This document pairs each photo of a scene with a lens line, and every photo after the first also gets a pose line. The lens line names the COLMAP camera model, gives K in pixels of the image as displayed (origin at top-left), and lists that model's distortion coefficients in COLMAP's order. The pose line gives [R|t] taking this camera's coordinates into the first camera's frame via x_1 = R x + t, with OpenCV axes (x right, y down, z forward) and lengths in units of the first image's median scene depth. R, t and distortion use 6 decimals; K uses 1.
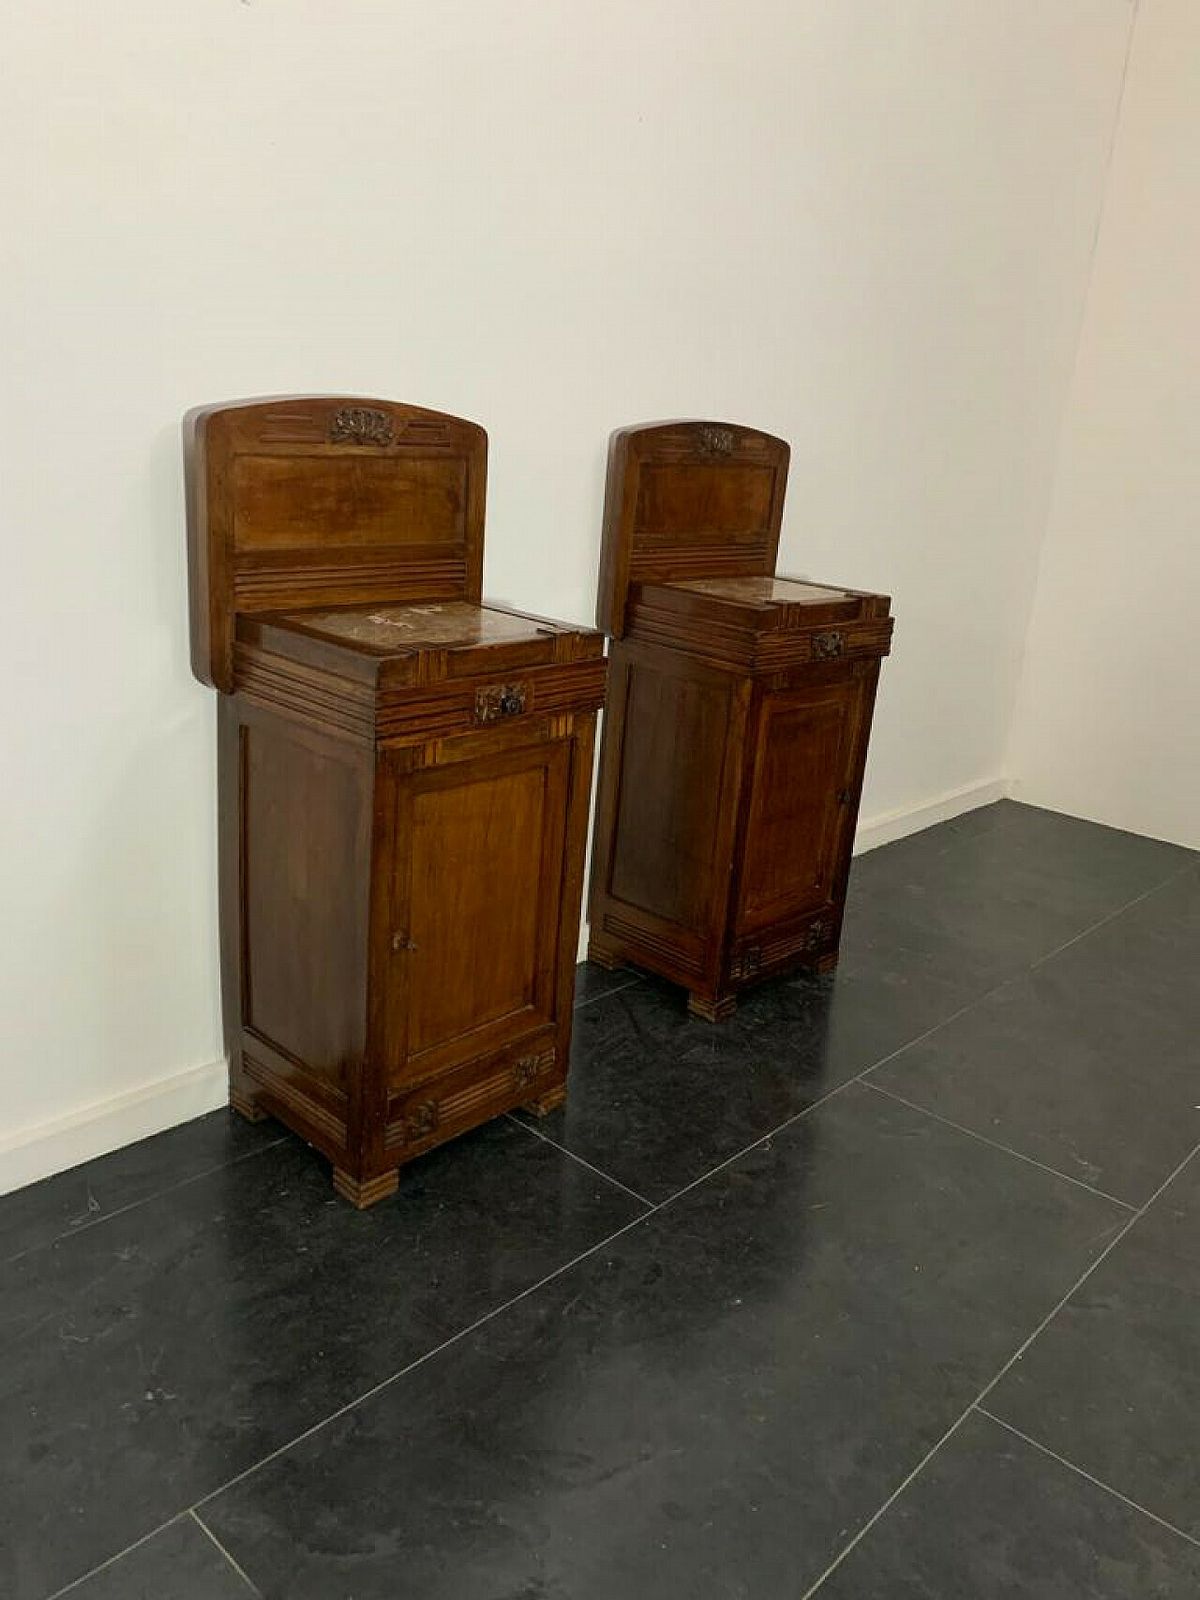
lens RADIAL K [[1227.2, 0, 649.8], [0, 1227.2, 770.8], [0, 0, 1]] dist [0.109173, 0.001281]
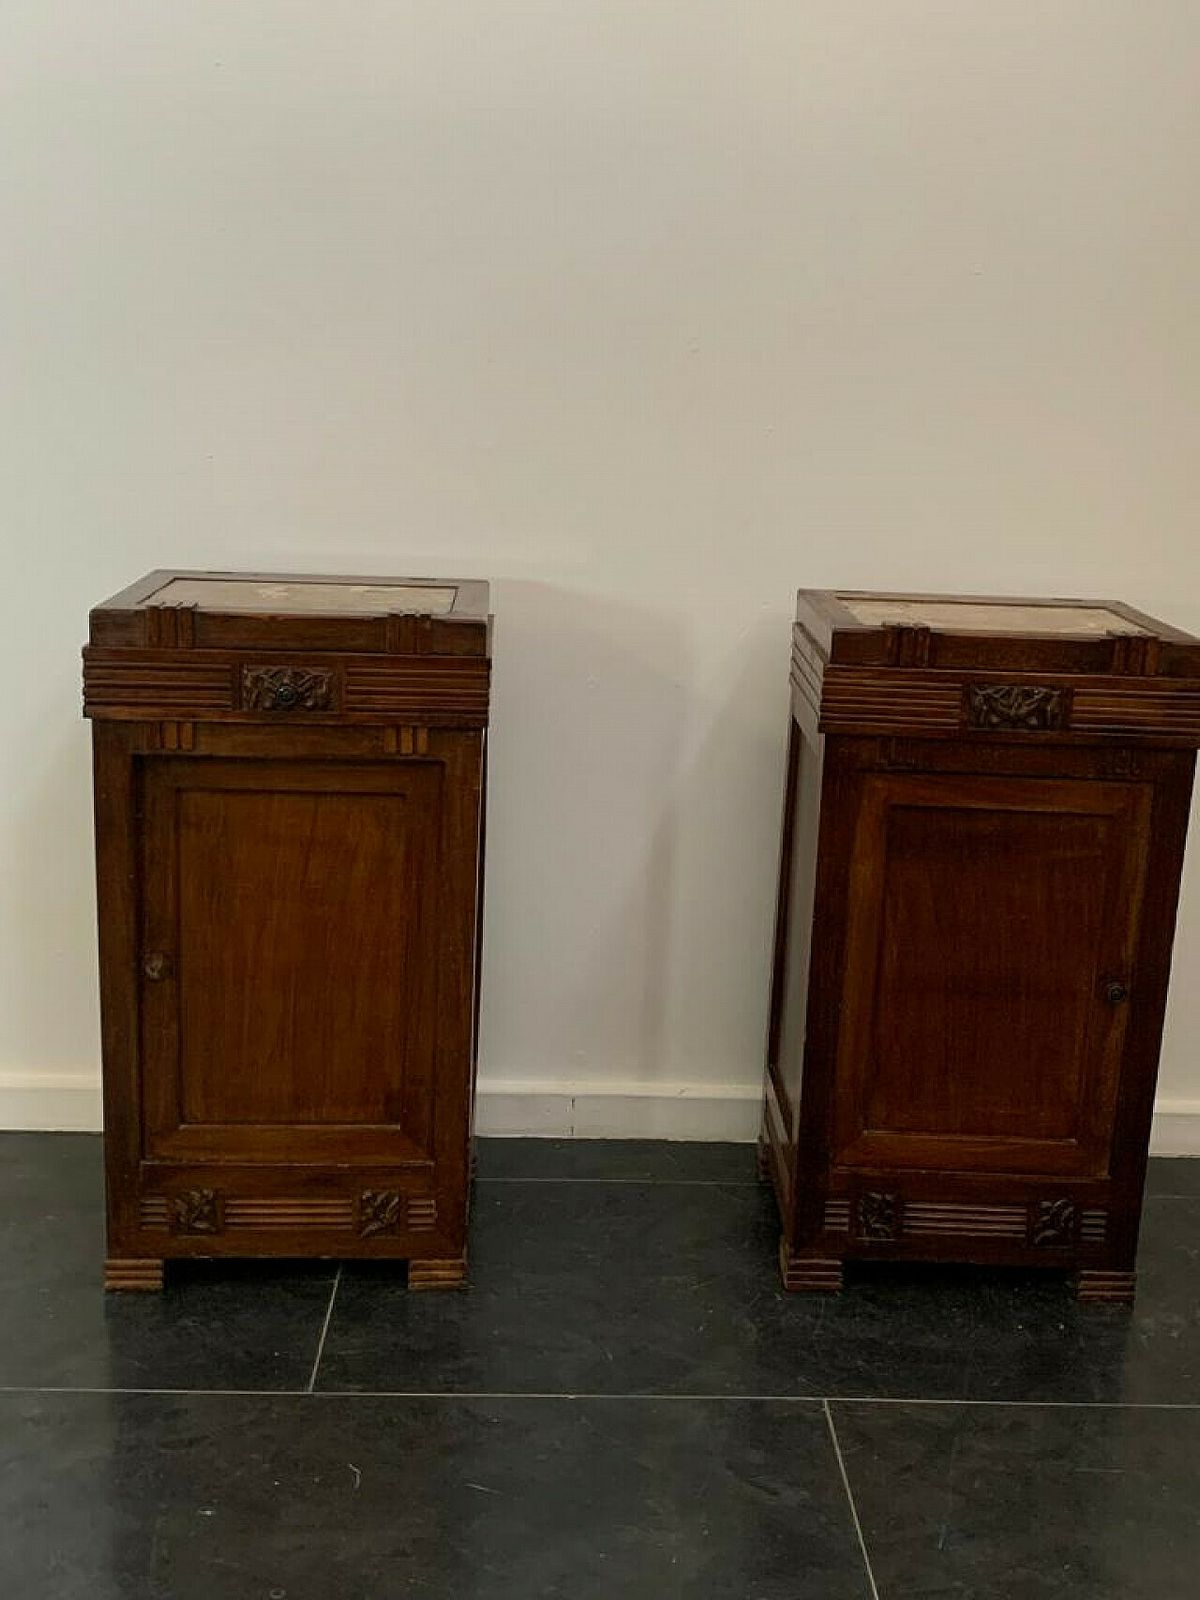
lens RADIAL K [[1746.6, 0, 615.4], [0, 1746.6, 784.3], [0, 0, 1]] dist [0.099811, 0.000000]
pose [[0.702805, 0.114630, -0.702087, 0.762113], [-0.190880, 0.981127, -0.030886, -0.002126], [0.685296, 0.155721, 0.711421, 0.337929]]
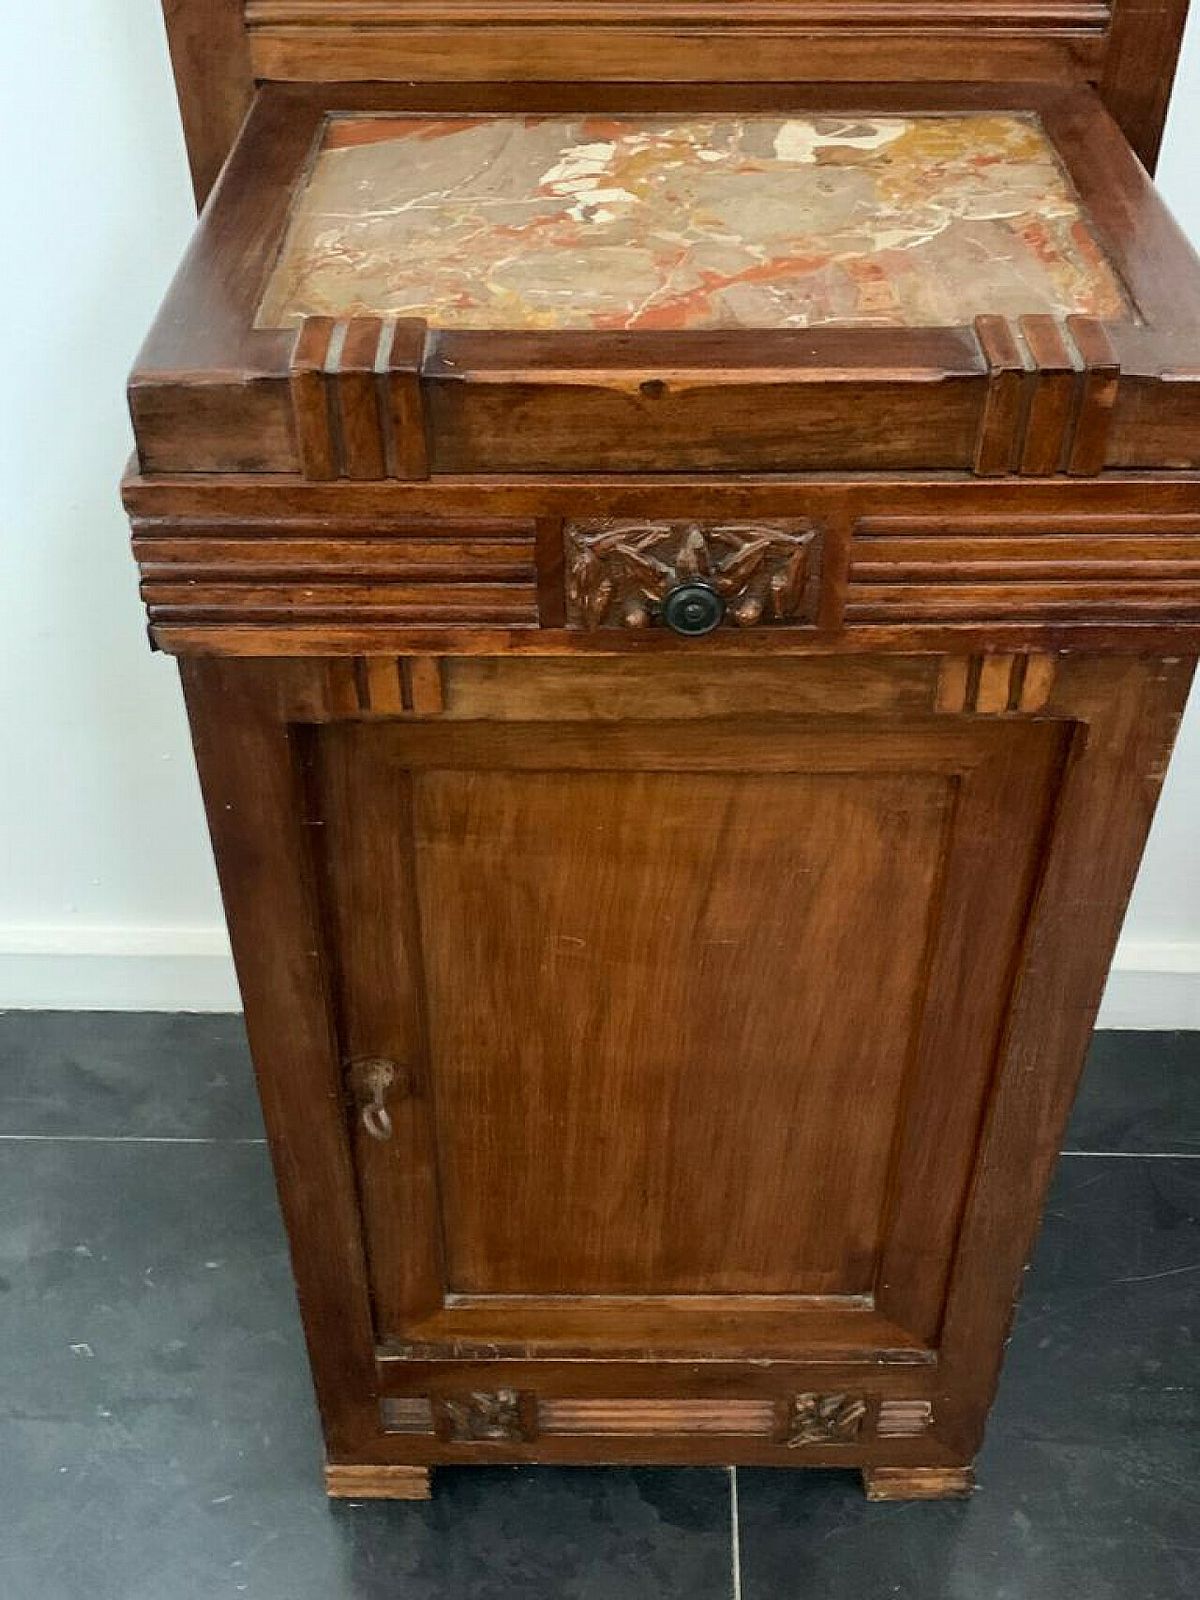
lens RADIAL K [[1746.6, 0, 623.0], [0, 1746.6, 803.5], [0, 0, 1]] dist [0.099811, 0.000000]
pose [[0.664072, 0.421380, -0.617614, 0.130926], [-0.175268, 0.890771, 0.419295, -0.164350], [0.726835, -0.170194, 0.665390, 0.667309]]
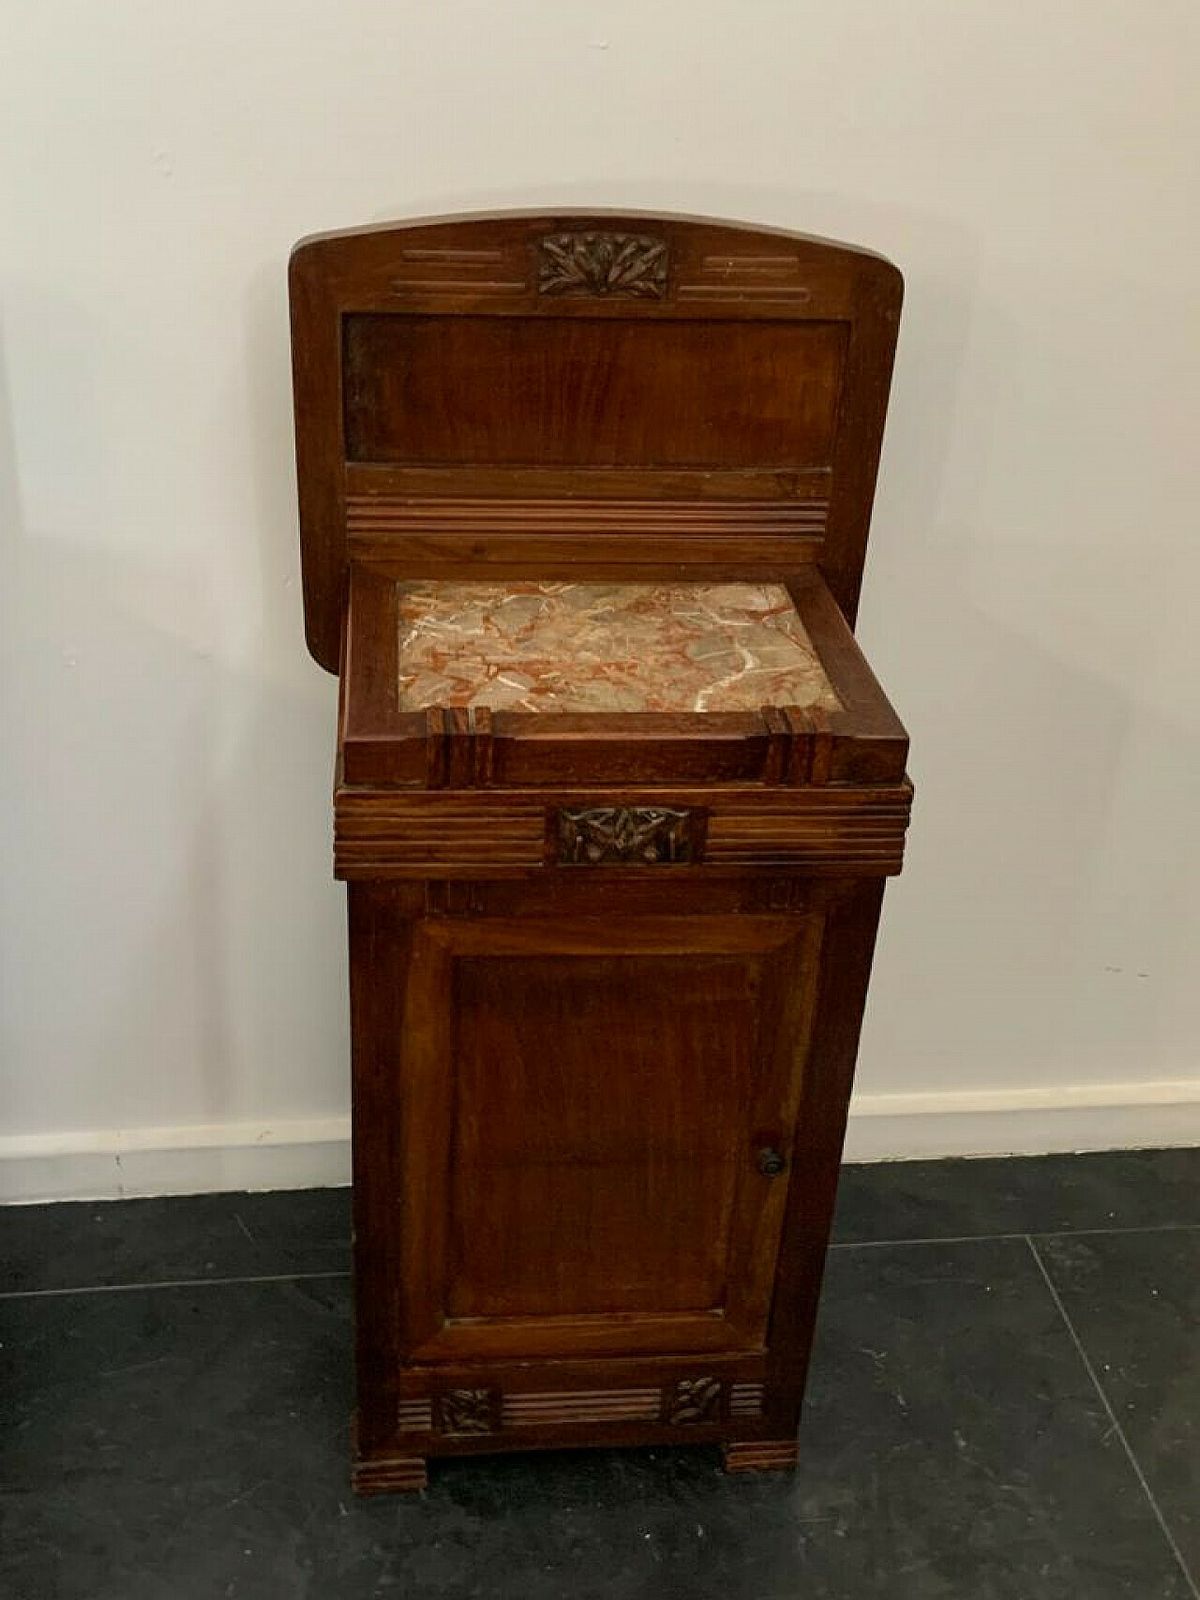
lens RADIAL K [[1746.6, 0, 579.1], [0, 1746.6, 775.8], [0, 0, 1]] dist [0.099811, 0.000000]
pose [[0.761108, 0.283976, -0.583158, 0.574246], [-0.172871, 0.955357, 0.239600, -0.319436], [0.625164, -0.081550, 0.776221, 0.692099]]
